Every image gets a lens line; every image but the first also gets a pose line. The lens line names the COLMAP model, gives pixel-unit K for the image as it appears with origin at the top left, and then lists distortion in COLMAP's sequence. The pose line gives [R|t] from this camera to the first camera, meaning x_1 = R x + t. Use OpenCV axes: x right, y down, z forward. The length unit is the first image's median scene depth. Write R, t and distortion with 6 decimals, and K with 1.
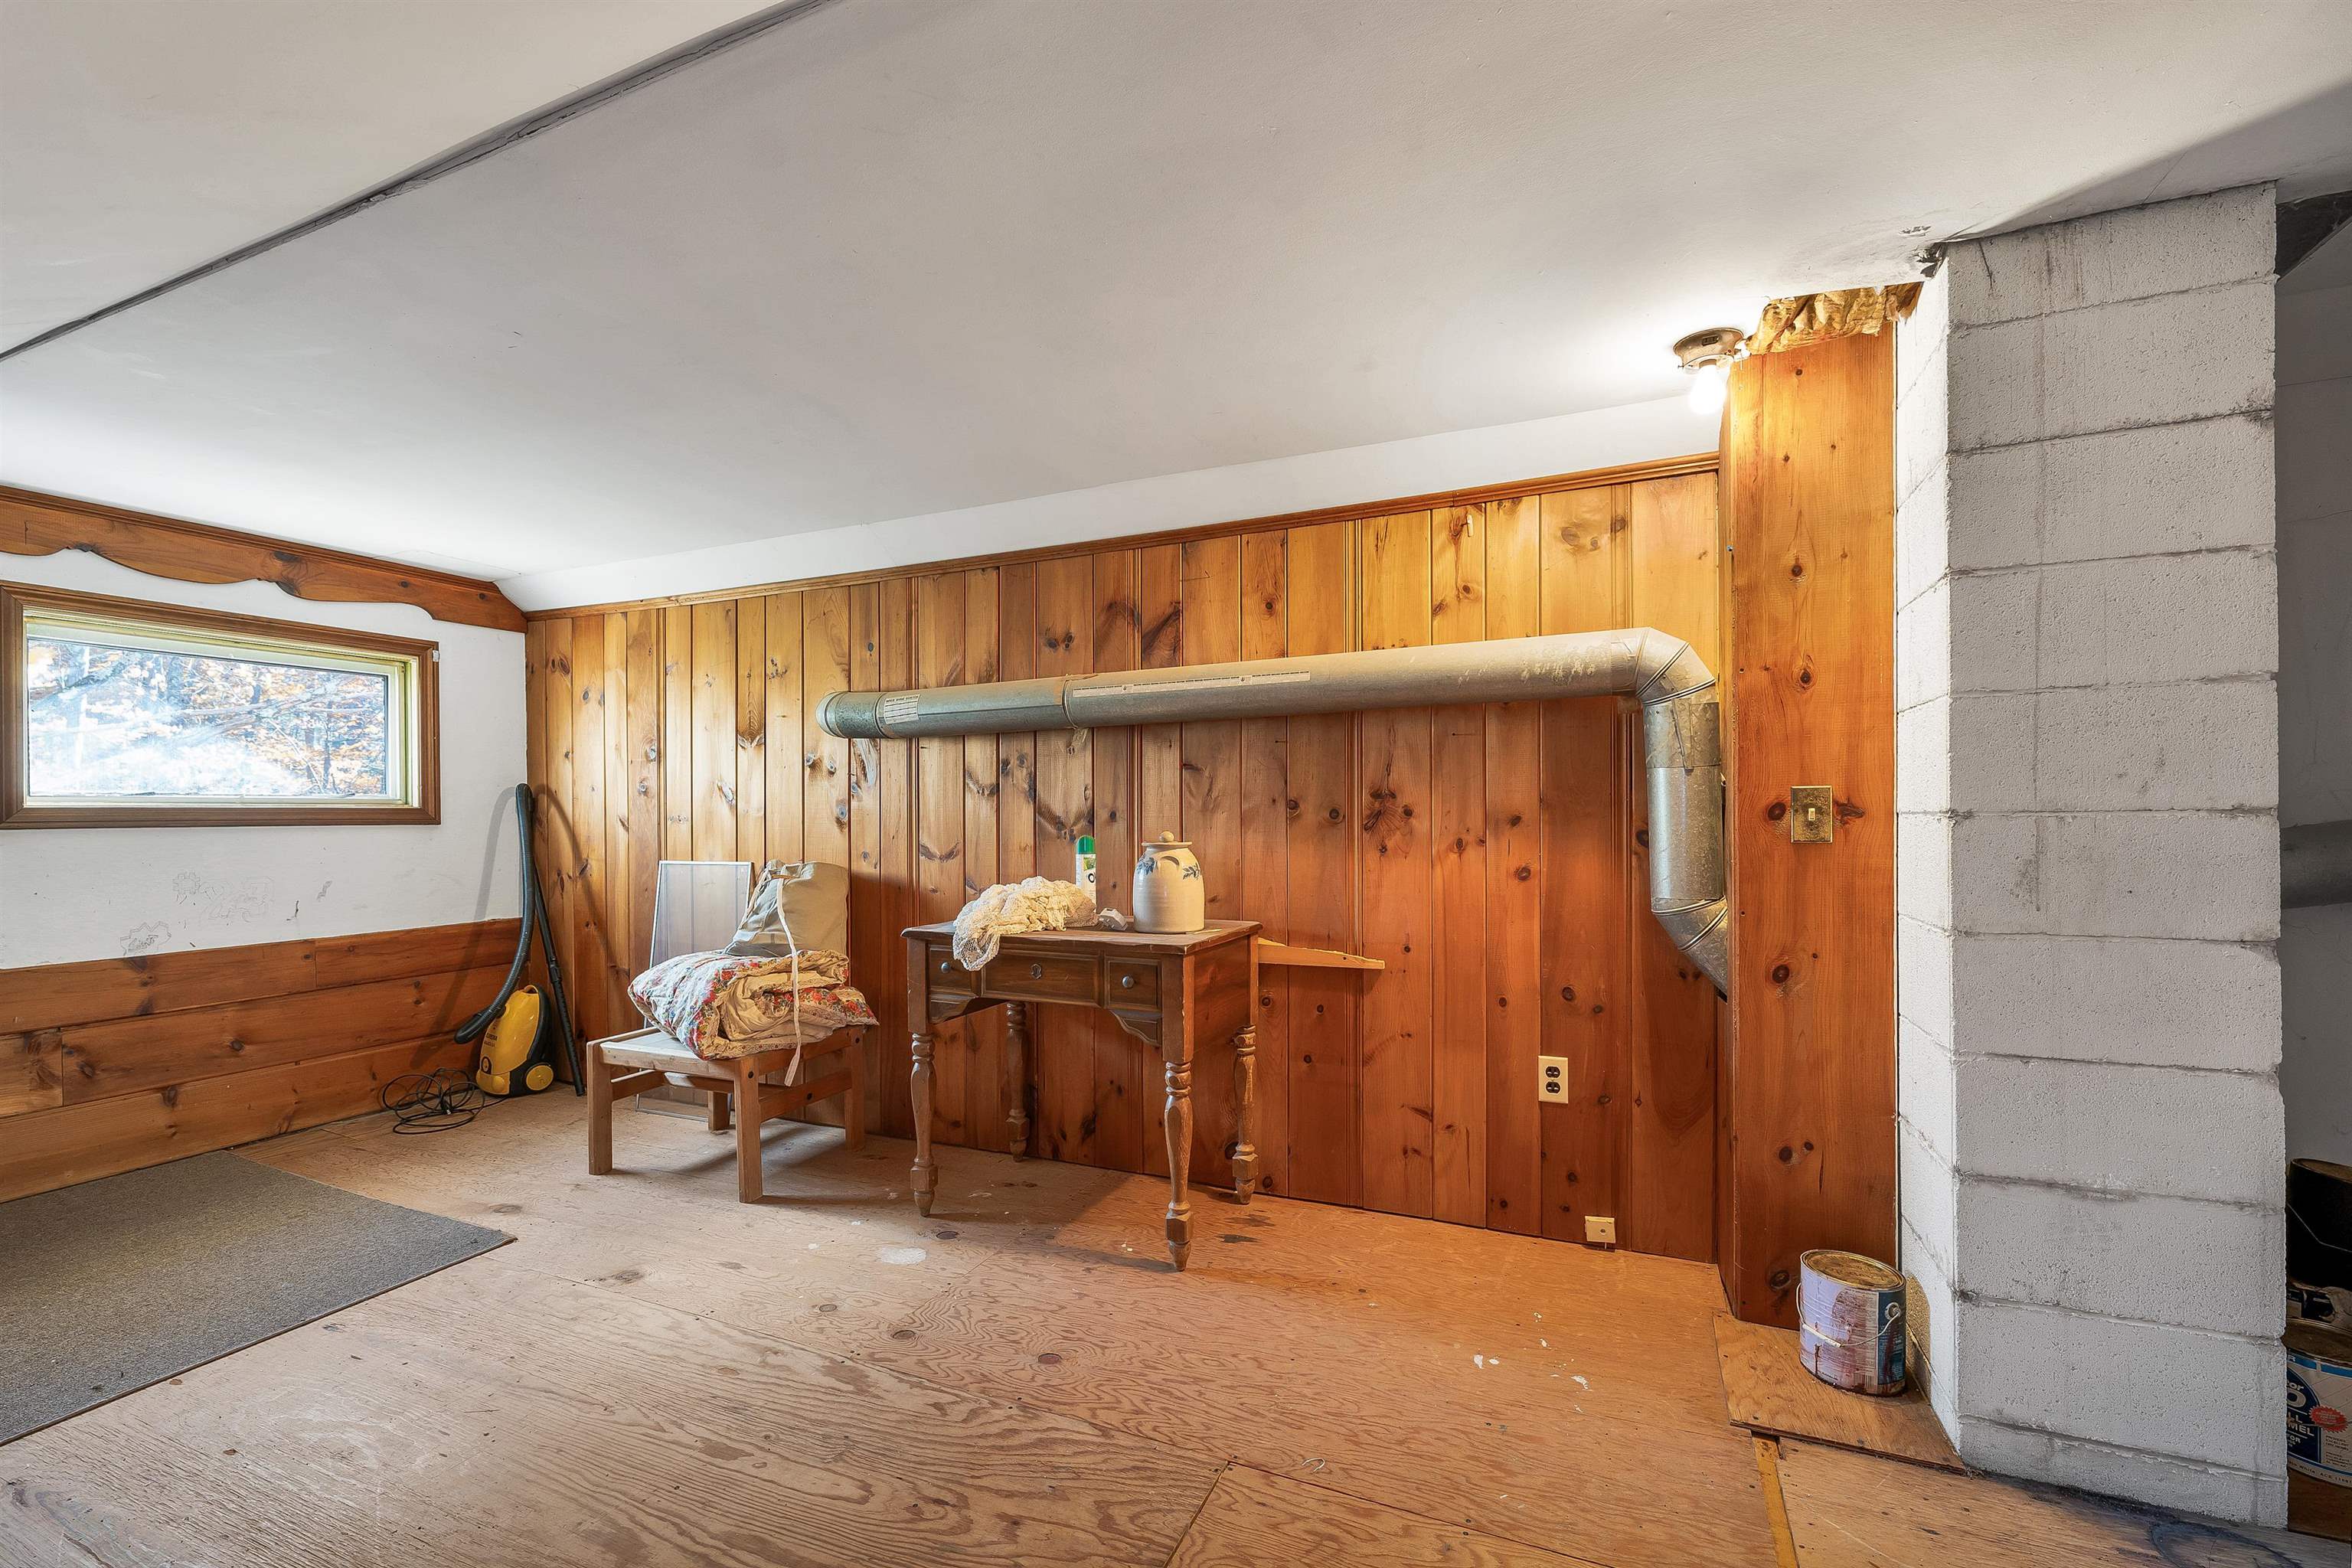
lens RADIAL K [[991.3, 0, 1176.0], [0, 991.3, 784.0], [0, 0, 1]] dist [0.000425, -0.000001]
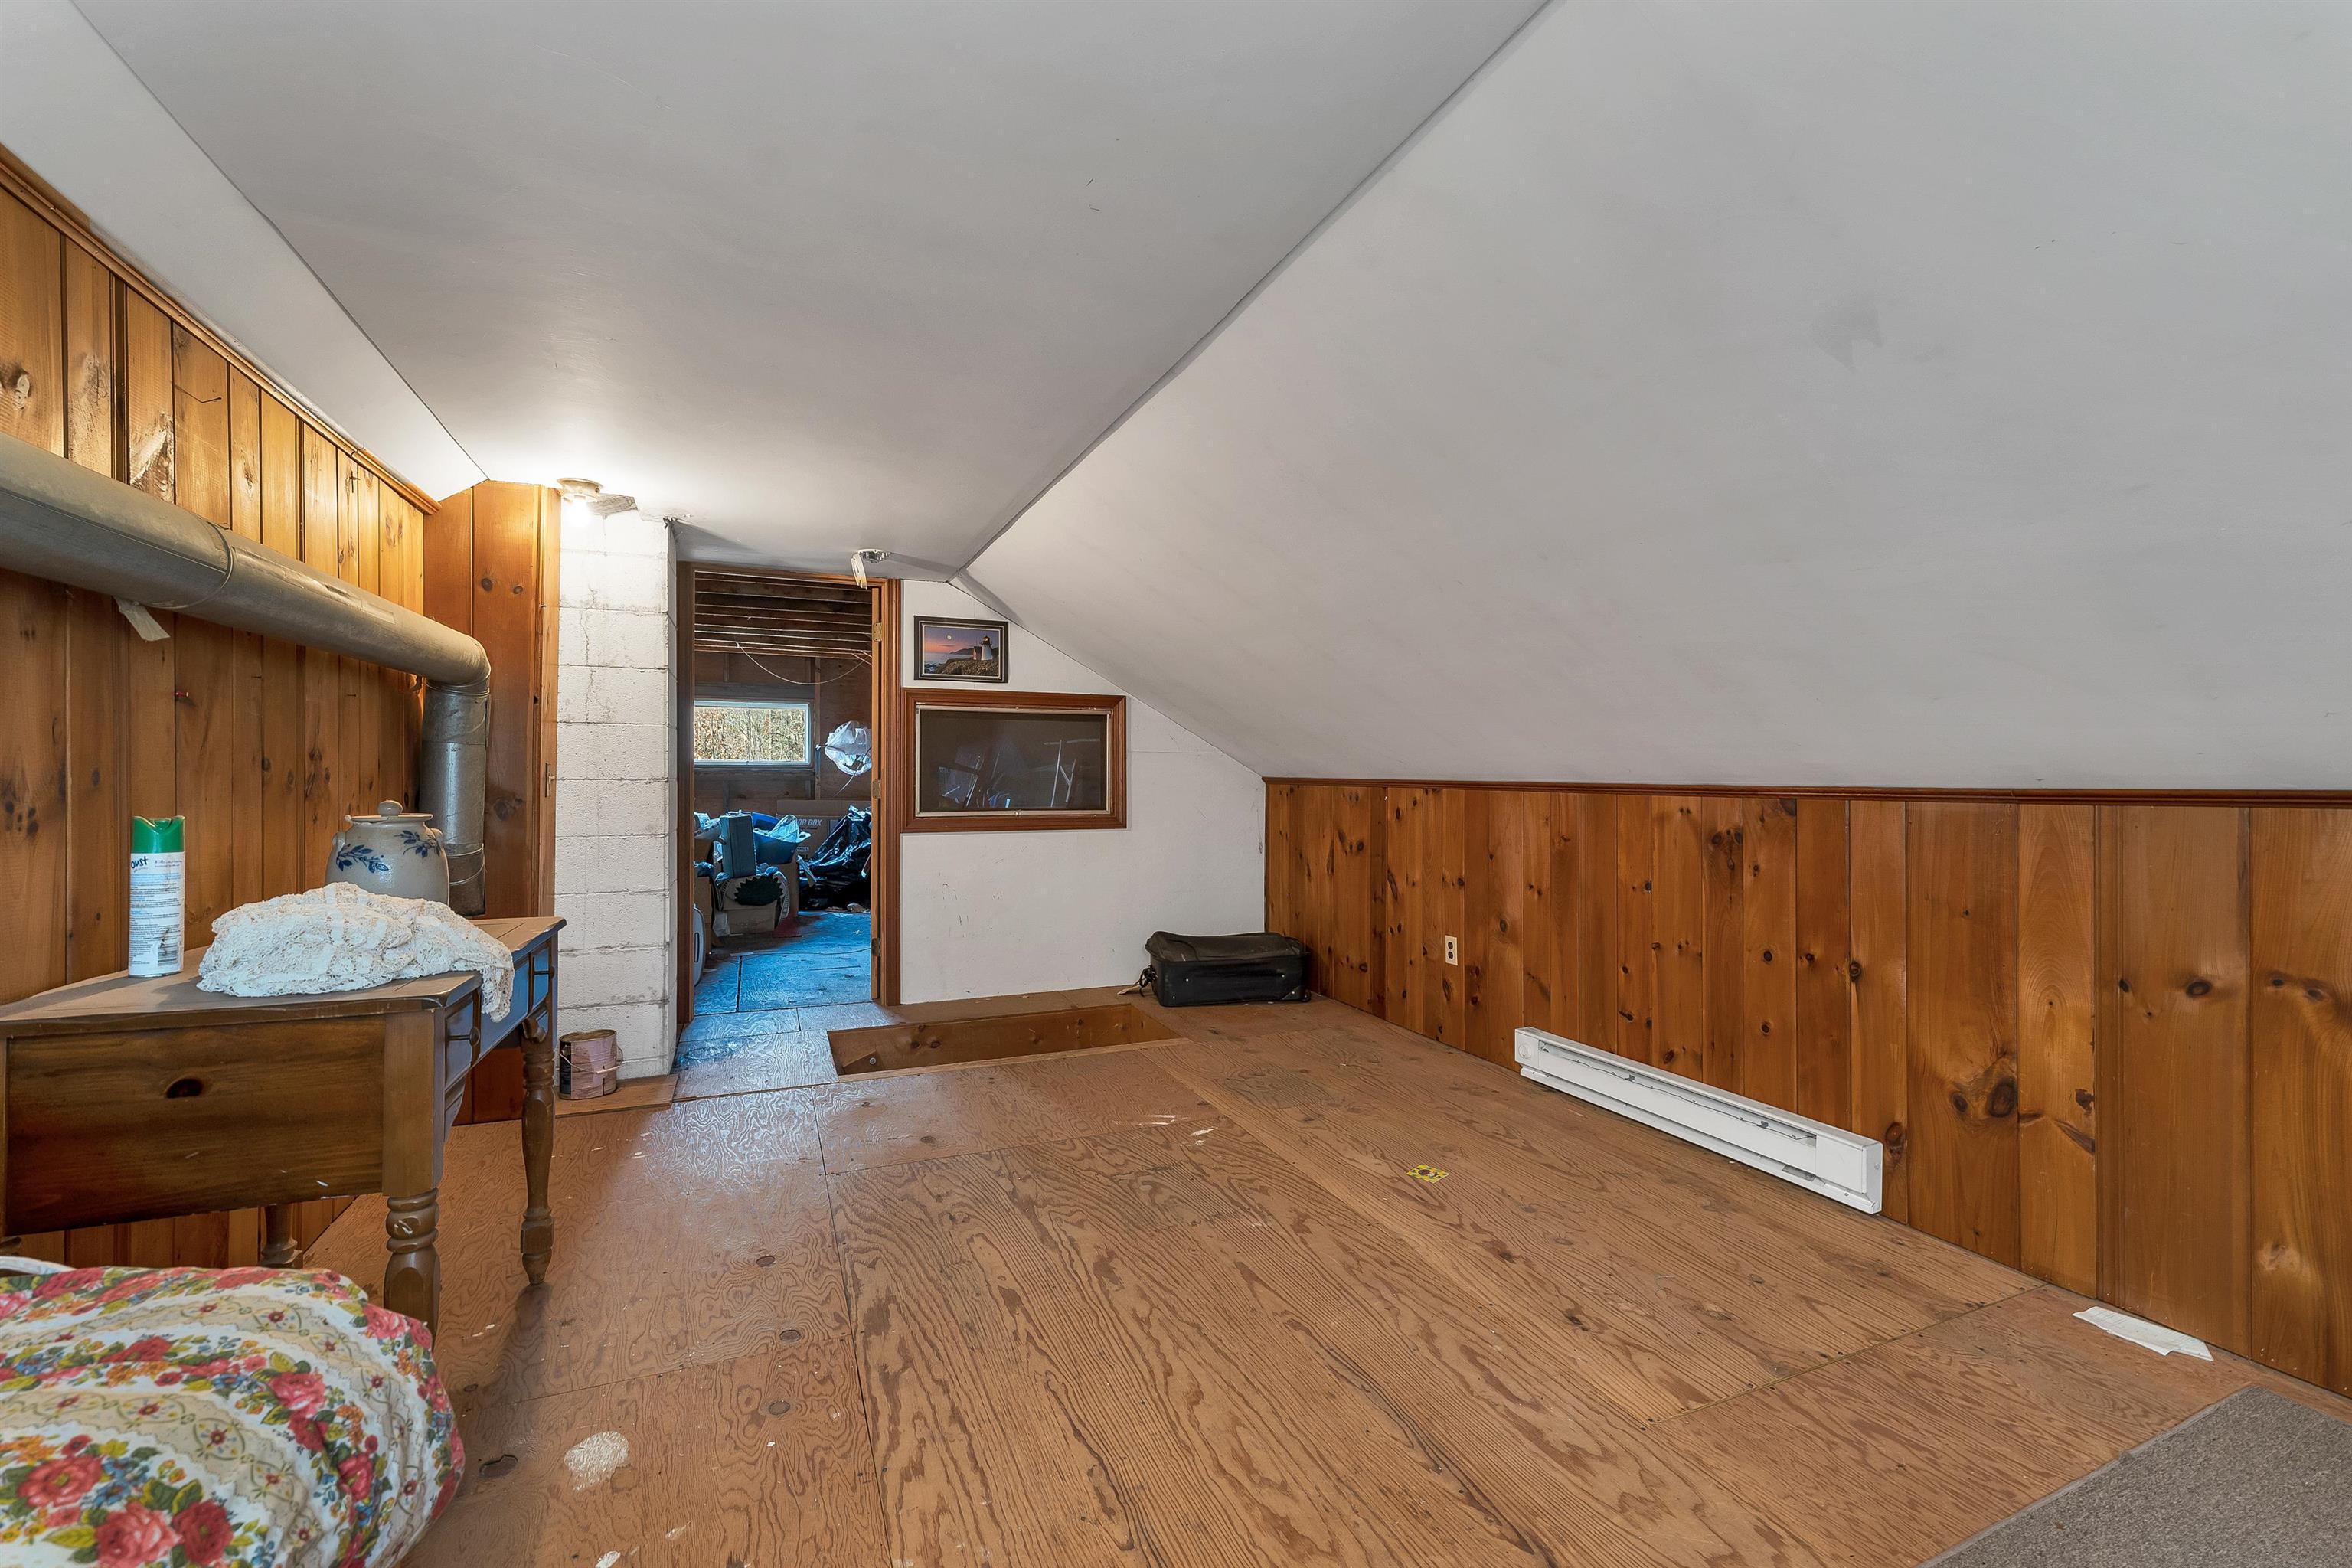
lens RADIAL K [[991.3, 0, 1176.0], [0, 991.3, 784.0], [0, 0, 1]] dist [0.000425, -0.000001]
pose [[-0.733578, -0.001676, 0.679603, -1.351964], [-0.017515, 0.999711, -0.016440, 0.053545], [-0.679379, -0.023963, -0.733396, 1.670036]]
